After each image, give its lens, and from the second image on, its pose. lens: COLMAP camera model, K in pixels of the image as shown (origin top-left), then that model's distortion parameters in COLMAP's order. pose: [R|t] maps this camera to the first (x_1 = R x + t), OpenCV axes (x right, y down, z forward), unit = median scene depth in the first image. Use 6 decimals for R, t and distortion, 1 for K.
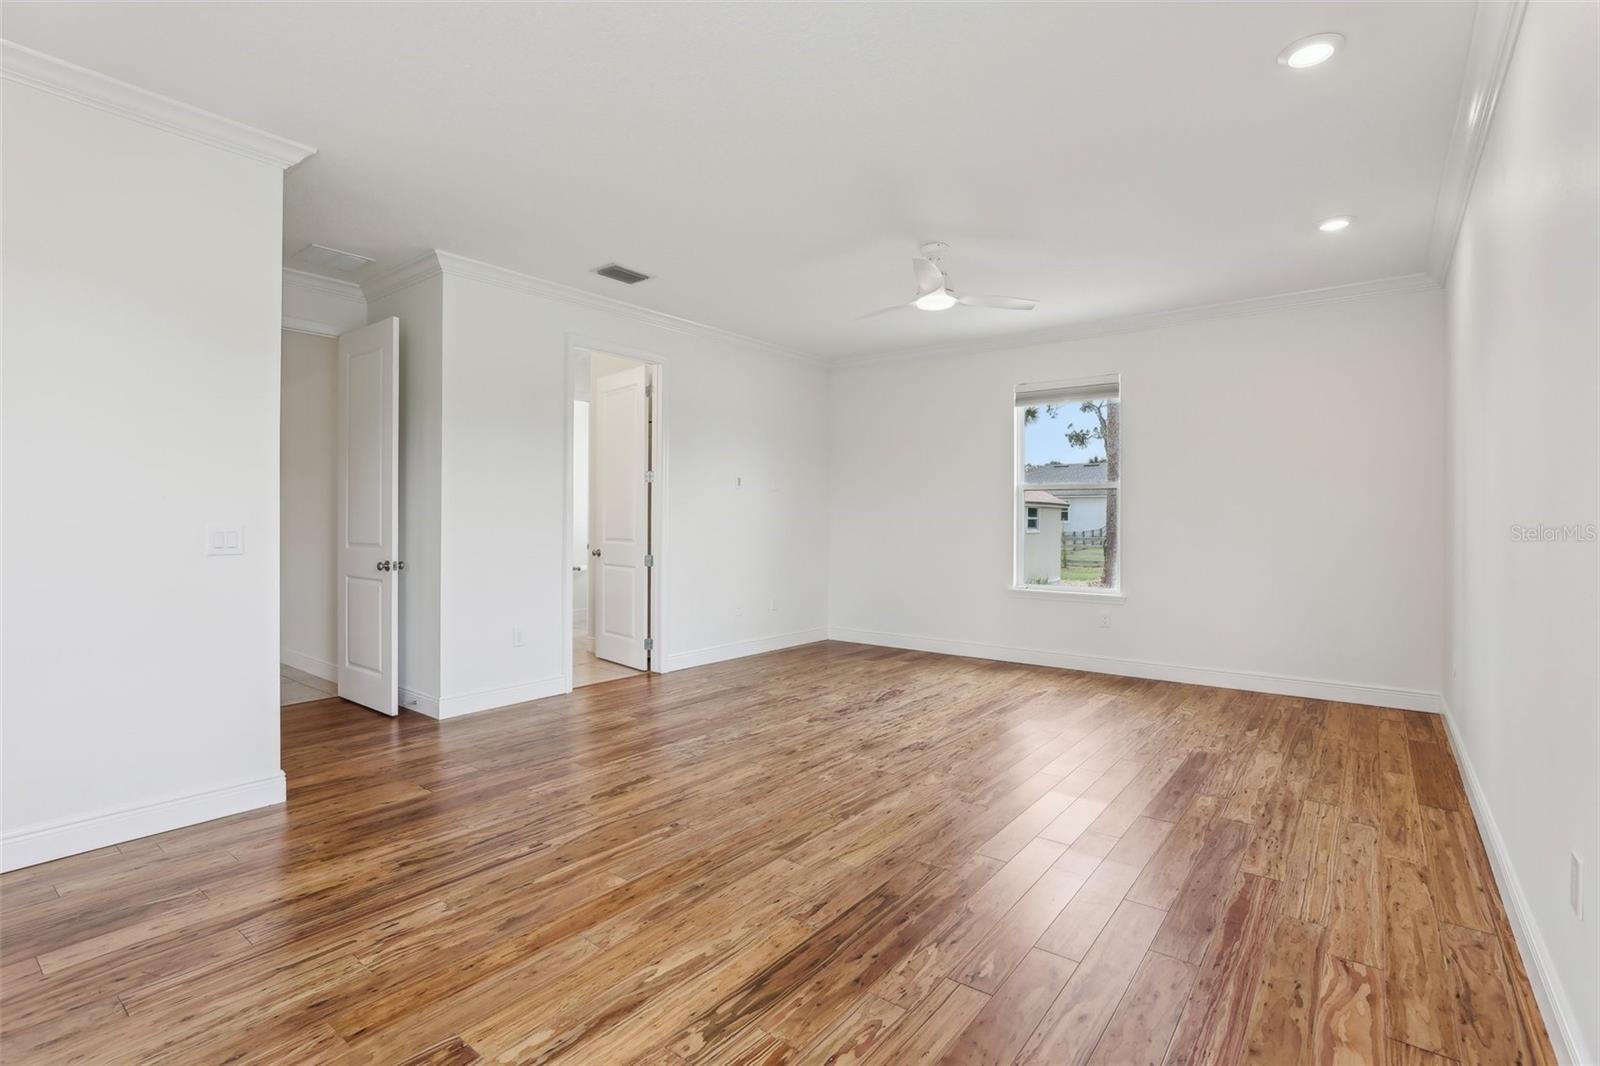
lens RADIAL K [[737.4, 0, 798.3], [0, 737.4, 529.6], [0, 0, 1]] dist [-0.014848, 0.000845]
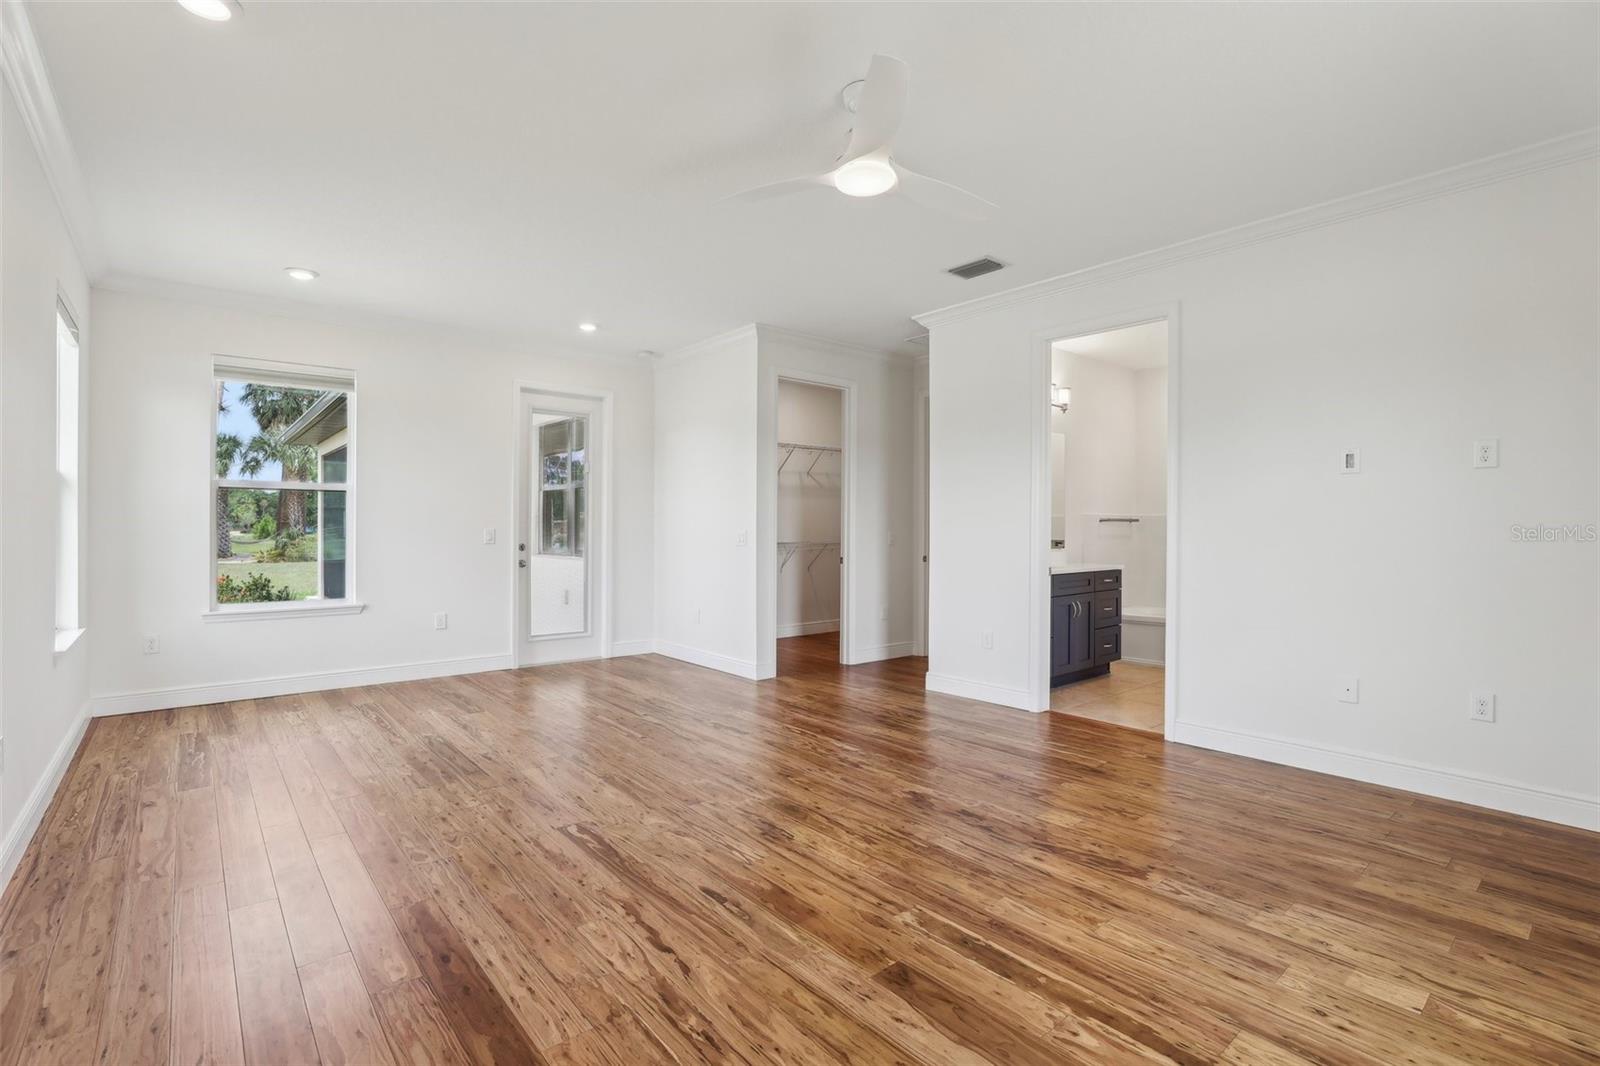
lens RADIAL K [[737.4, 0, 798.4], [0, 737.4, 533.3], [0, 0, 1]] dist [-0.014848, 0.000845]
pose [[-0.209664, -0.001129, -0.977773, 0.996939], [-0.010530, 0.999944, 0.001104, -0.007275], [0.977717, 0.010527, -0.209664, 1.334771]]
